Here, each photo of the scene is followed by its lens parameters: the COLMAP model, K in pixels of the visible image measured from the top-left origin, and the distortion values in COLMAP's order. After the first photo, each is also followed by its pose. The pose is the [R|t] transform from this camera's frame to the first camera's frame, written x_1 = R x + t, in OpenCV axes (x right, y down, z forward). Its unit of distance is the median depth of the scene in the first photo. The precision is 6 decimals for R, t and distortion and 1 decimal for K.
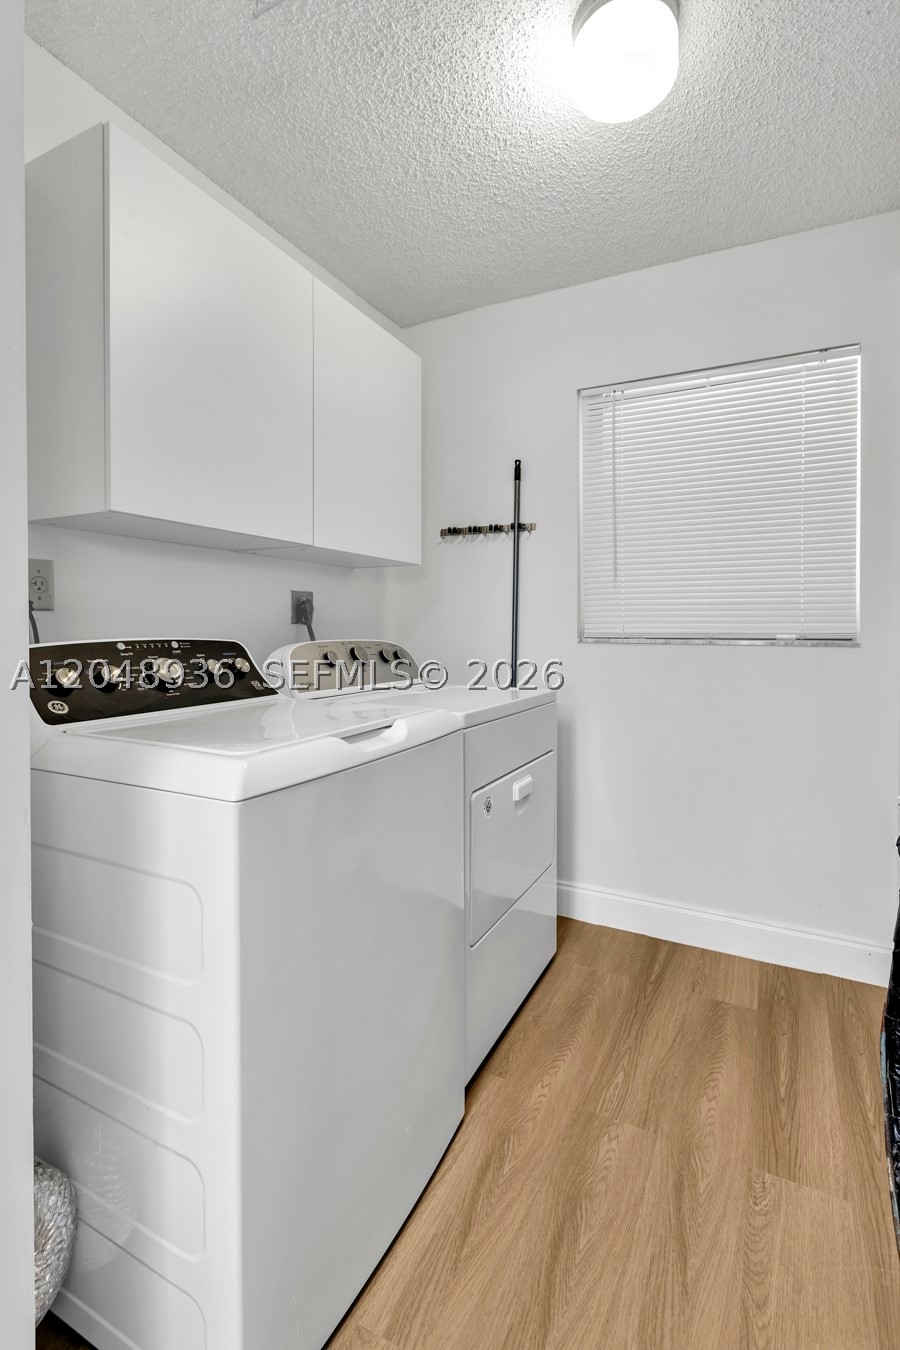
lens RADIAL K [[603.3, 0, 486.5], [0, 603.3, 659.0], [0, 0, 1]] dist [0.001711, -0.000384]
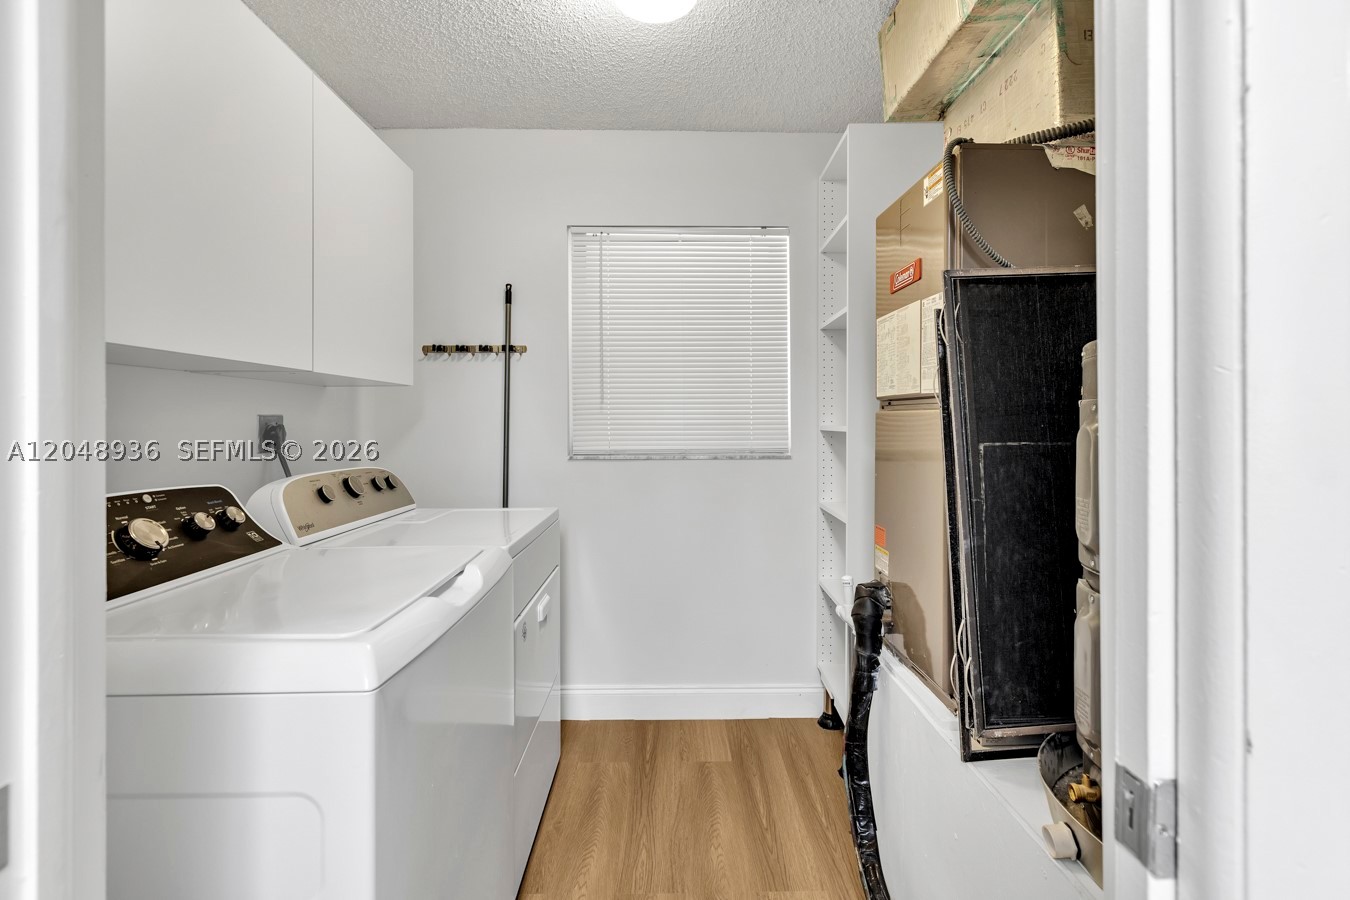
lens RADIAL K [[578.3, 0, 677.3], [0, 578.3, 446.0], [0, 0, 1]] dist [0.003337, 0.000182]
pose [[0.896048, -0.021042, 0.443459, -0.158656], [0.026204, 0.999641, -0.005514, -0.049908], [-0.443184, 0.016561, 0.896278, -0.003292]]
